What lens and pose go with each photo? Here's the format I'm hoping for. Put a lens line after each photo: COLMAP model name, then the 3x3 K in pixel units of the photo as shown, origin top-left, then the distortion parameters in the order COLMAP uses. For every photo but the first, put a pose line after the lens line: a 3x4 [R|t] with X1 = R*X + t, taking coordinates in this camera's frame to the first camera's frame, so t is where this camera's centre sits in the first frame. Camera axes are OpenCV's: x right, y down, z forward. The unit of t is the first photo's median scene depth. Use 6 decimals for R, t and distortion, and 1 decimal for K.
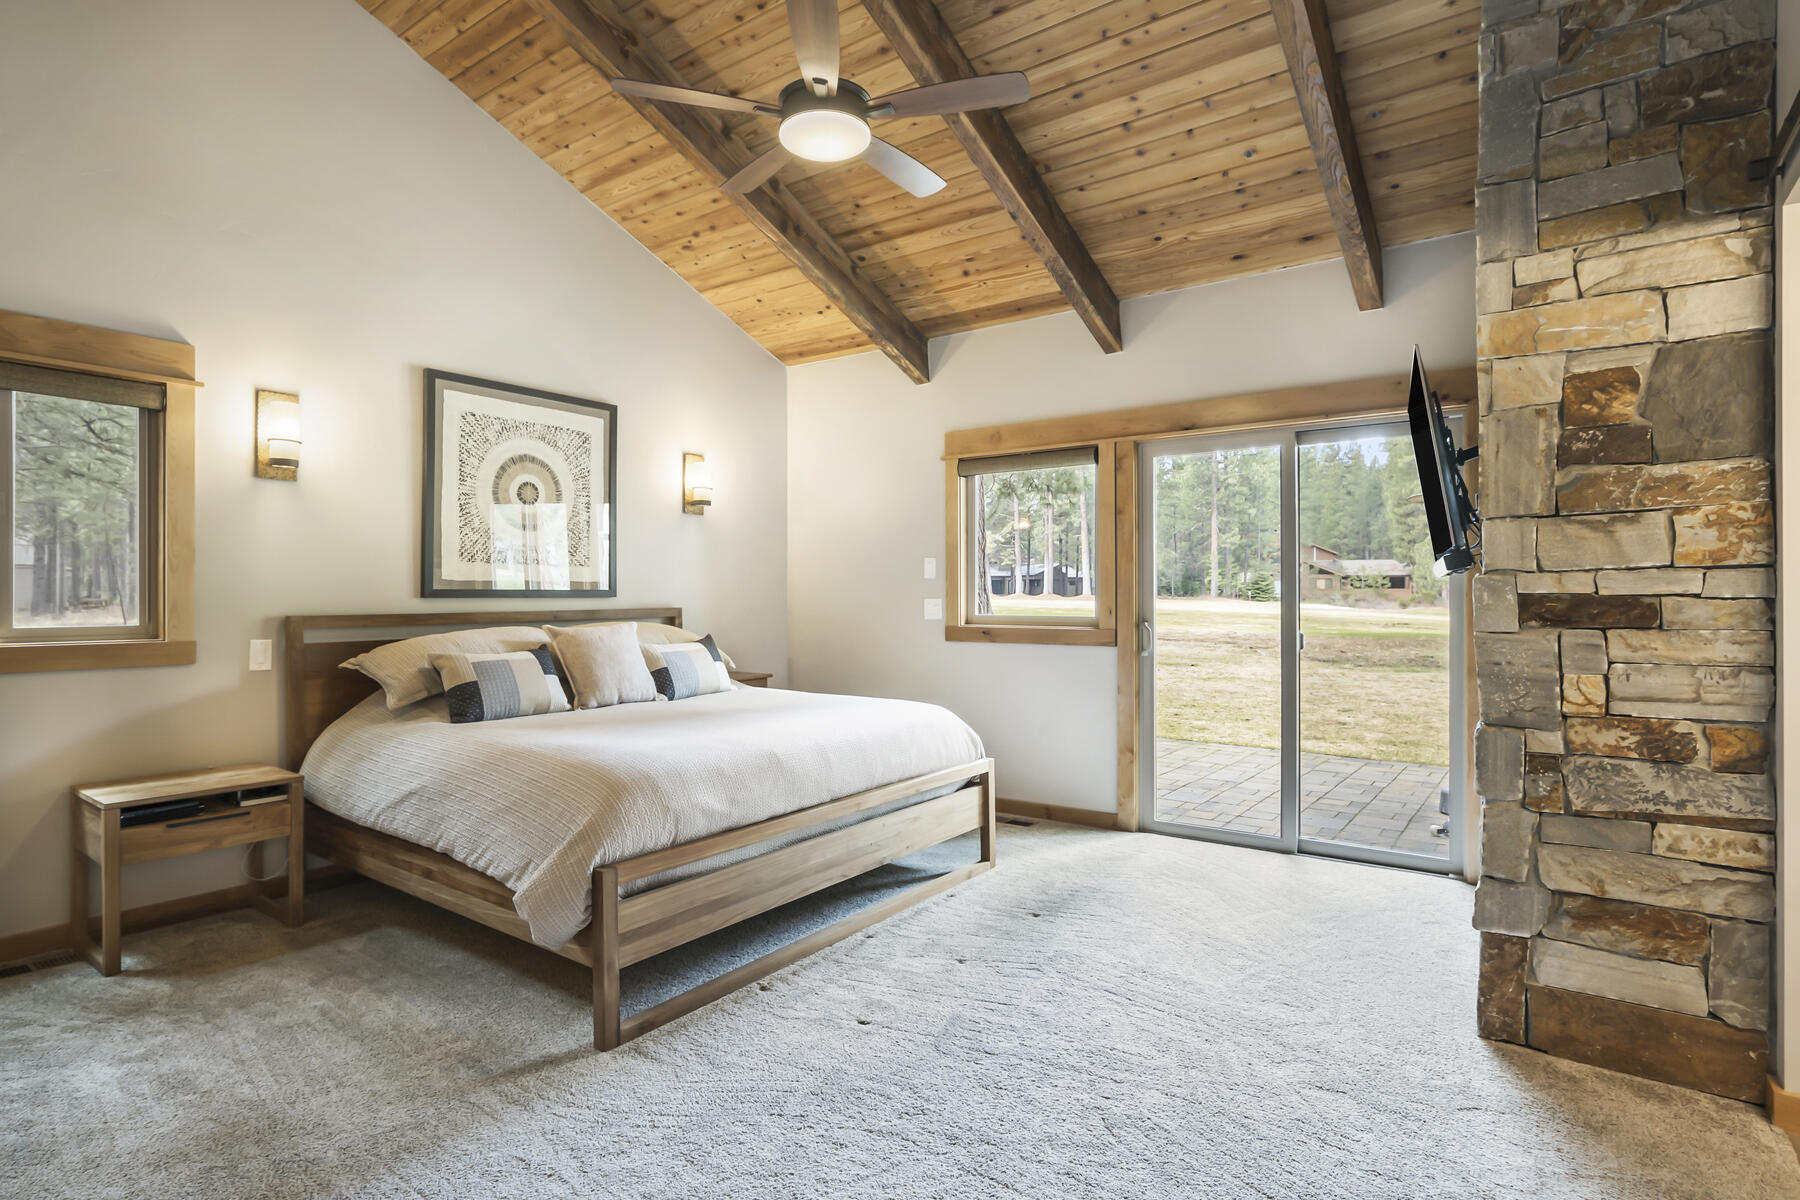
lens RADIAL K [[909.8, 0, 893.3], [0, 909.8, 592.4], [0, 0, 1]] dist [-0.007148, 0.001200]
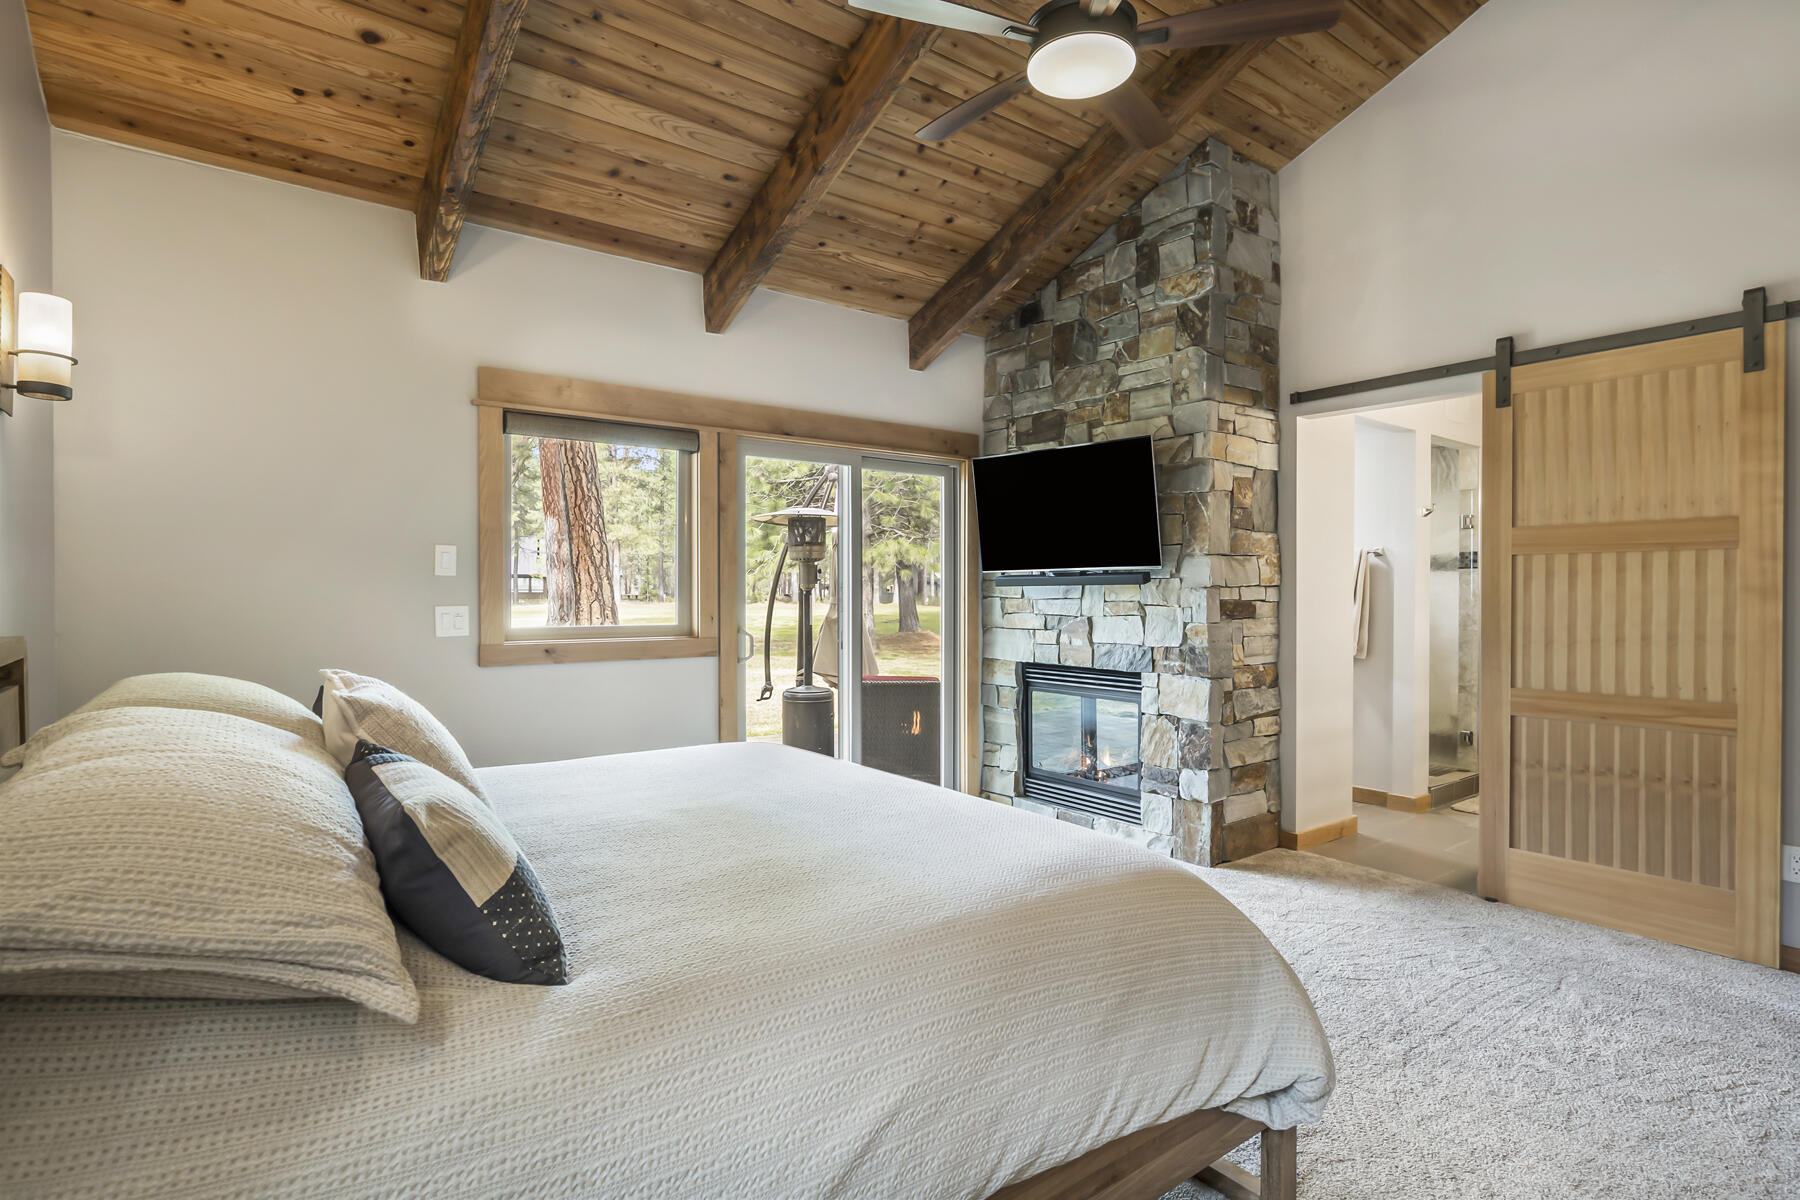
lens RADIAL K [[907.5, 0, 900.3], [0, 907.5, 597.5], [0, 0, 1]] dist [-0.019376, 0.006905]
pose [[0.286602, -0.005044, 0.958036, -0.676887], [-0.004290, 0.999969, 0.006548, -0.006833], [-0.958040, -0.005987, 0.286571, 0.662102]]
